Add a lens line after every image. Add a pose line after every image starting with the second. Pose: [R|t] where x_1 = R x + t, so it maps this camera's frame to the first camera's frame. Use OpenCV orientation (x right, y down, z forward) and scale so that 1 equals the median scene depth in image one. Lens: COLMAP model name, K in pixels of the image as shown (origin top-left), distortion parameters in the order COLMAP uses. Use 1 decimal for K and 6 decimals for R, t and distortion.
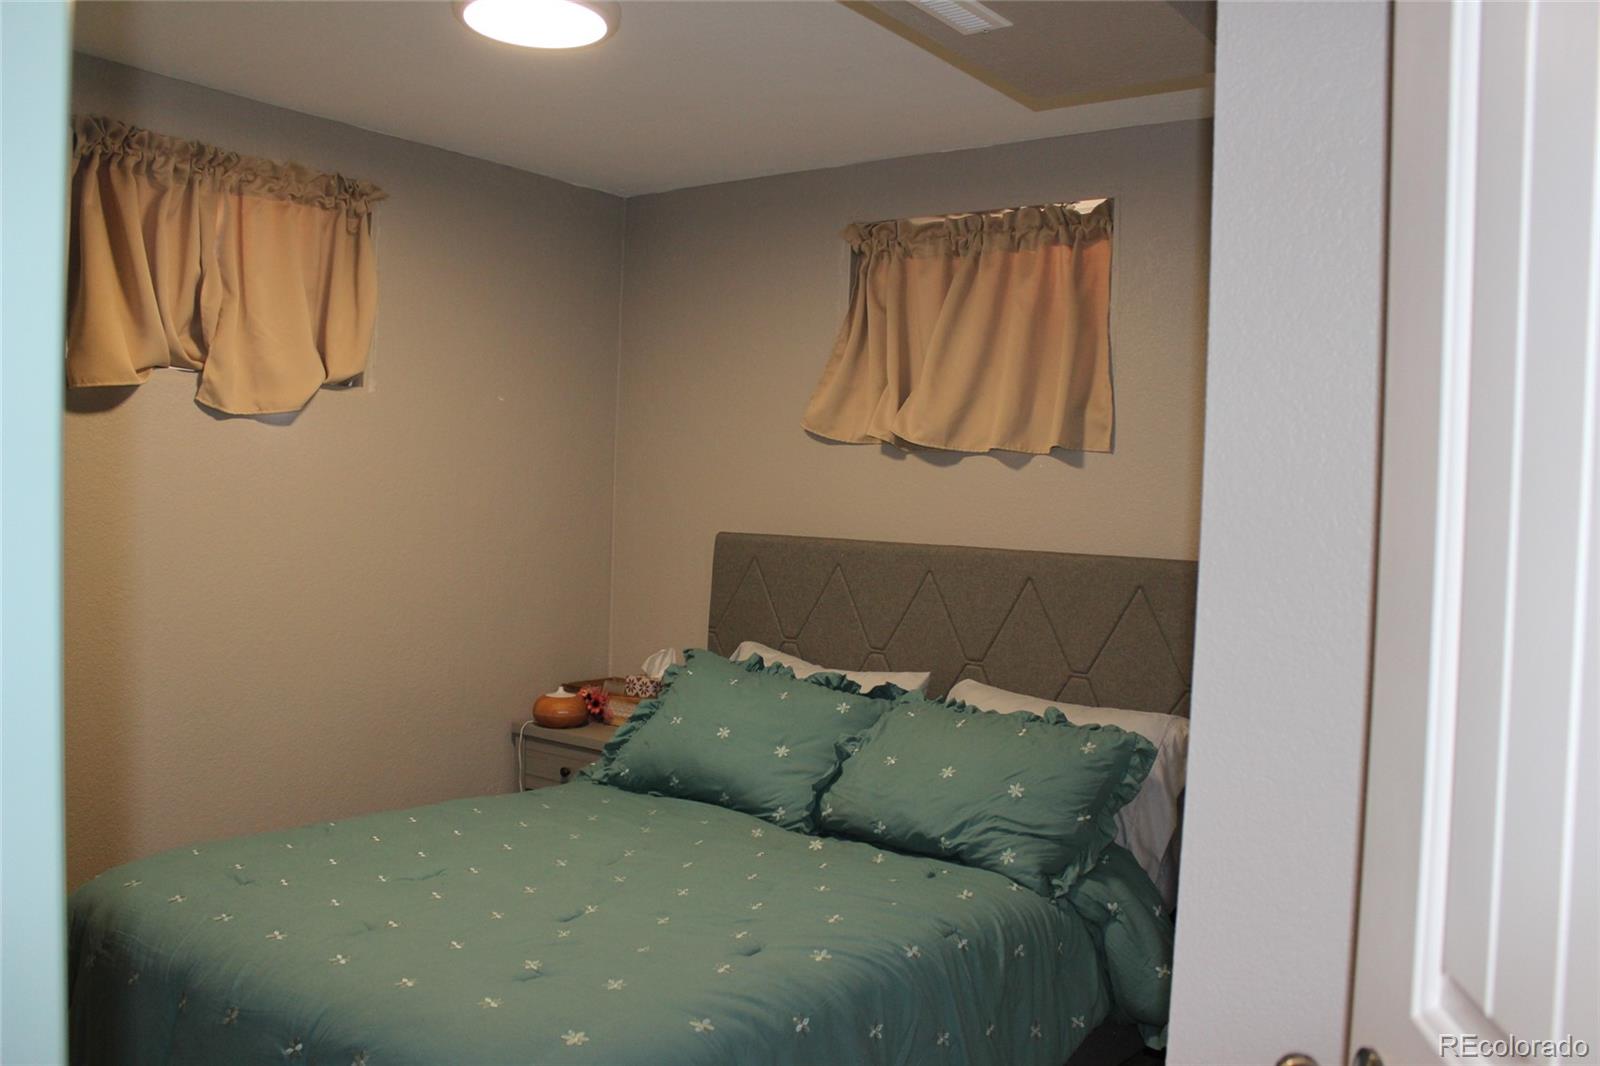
lens RADIAL K [[1304.2, 0, 800.9], [0, 1304.2, 568.3], [0, 0, 1]] dist [-0.157519, 0.124478]
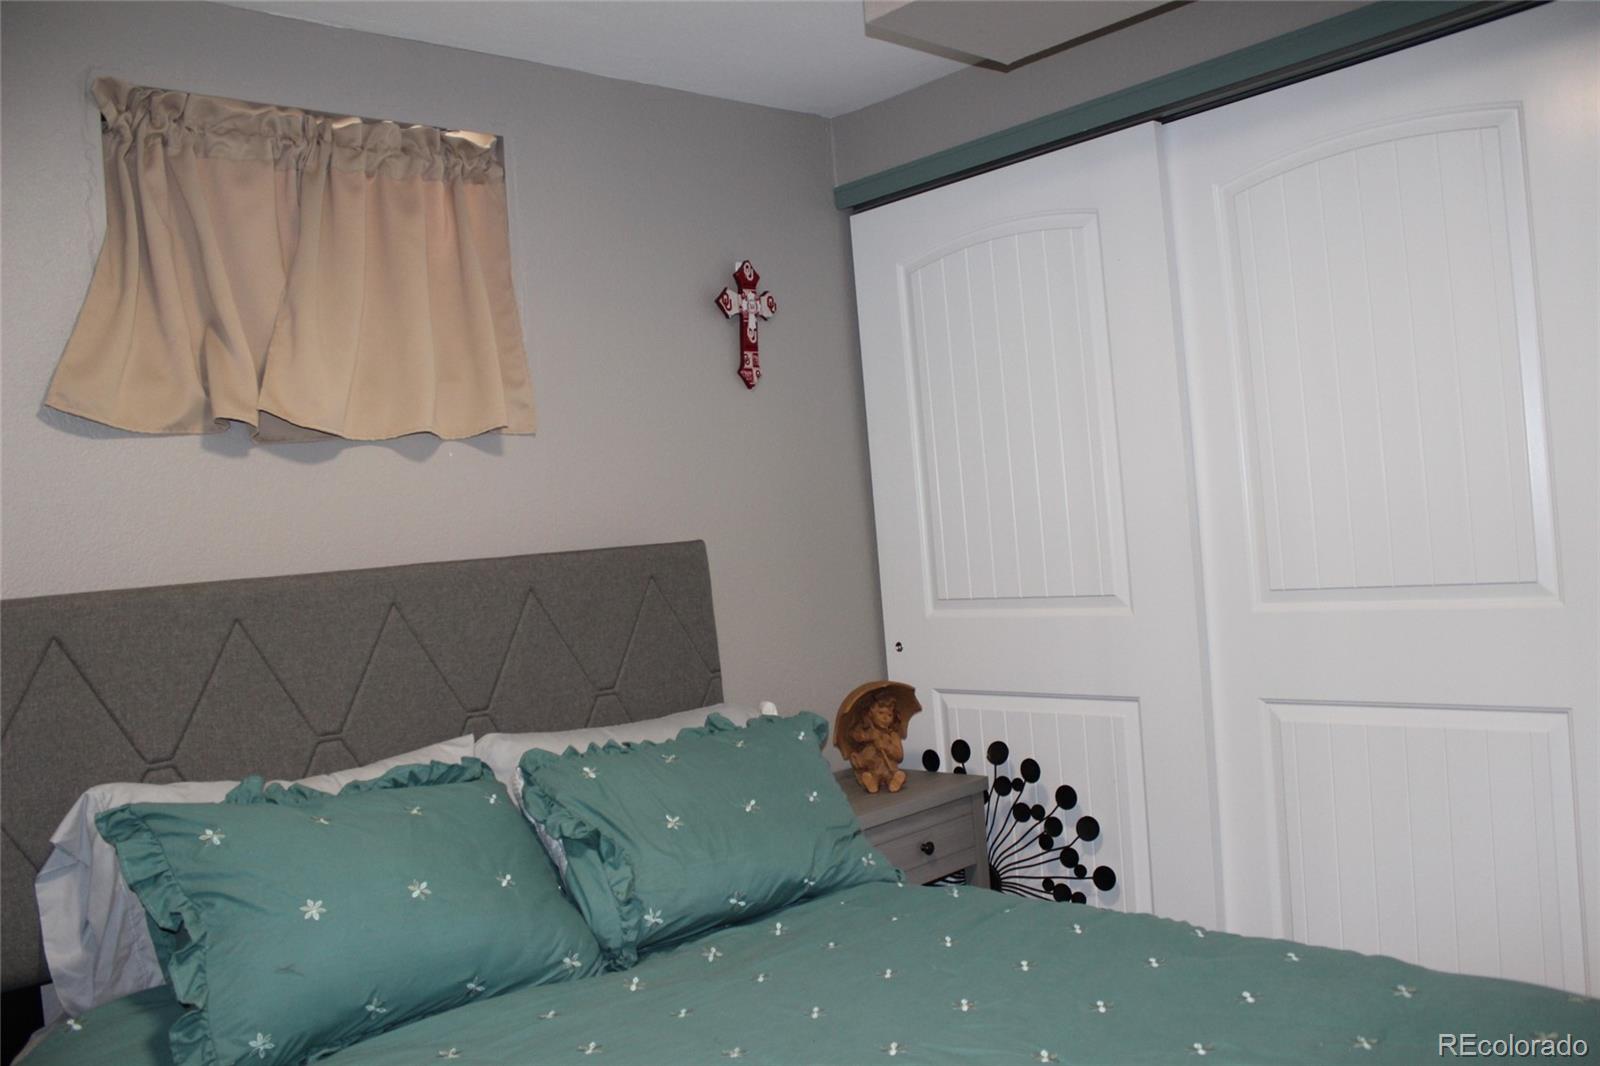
lens RADIAL K [[1304.2, 0, 800.9], [0, 1304.2, 568.3], [0, 0, 1]] dist [-0.157519, 0.124478]
pose [[0.186200, -0.084263, 0.978892, -0.554097], [0.138870, 0.988571, 0.058681, -0.028042], [-0.972648, 0.125012, 0.195774, 0.659063]]
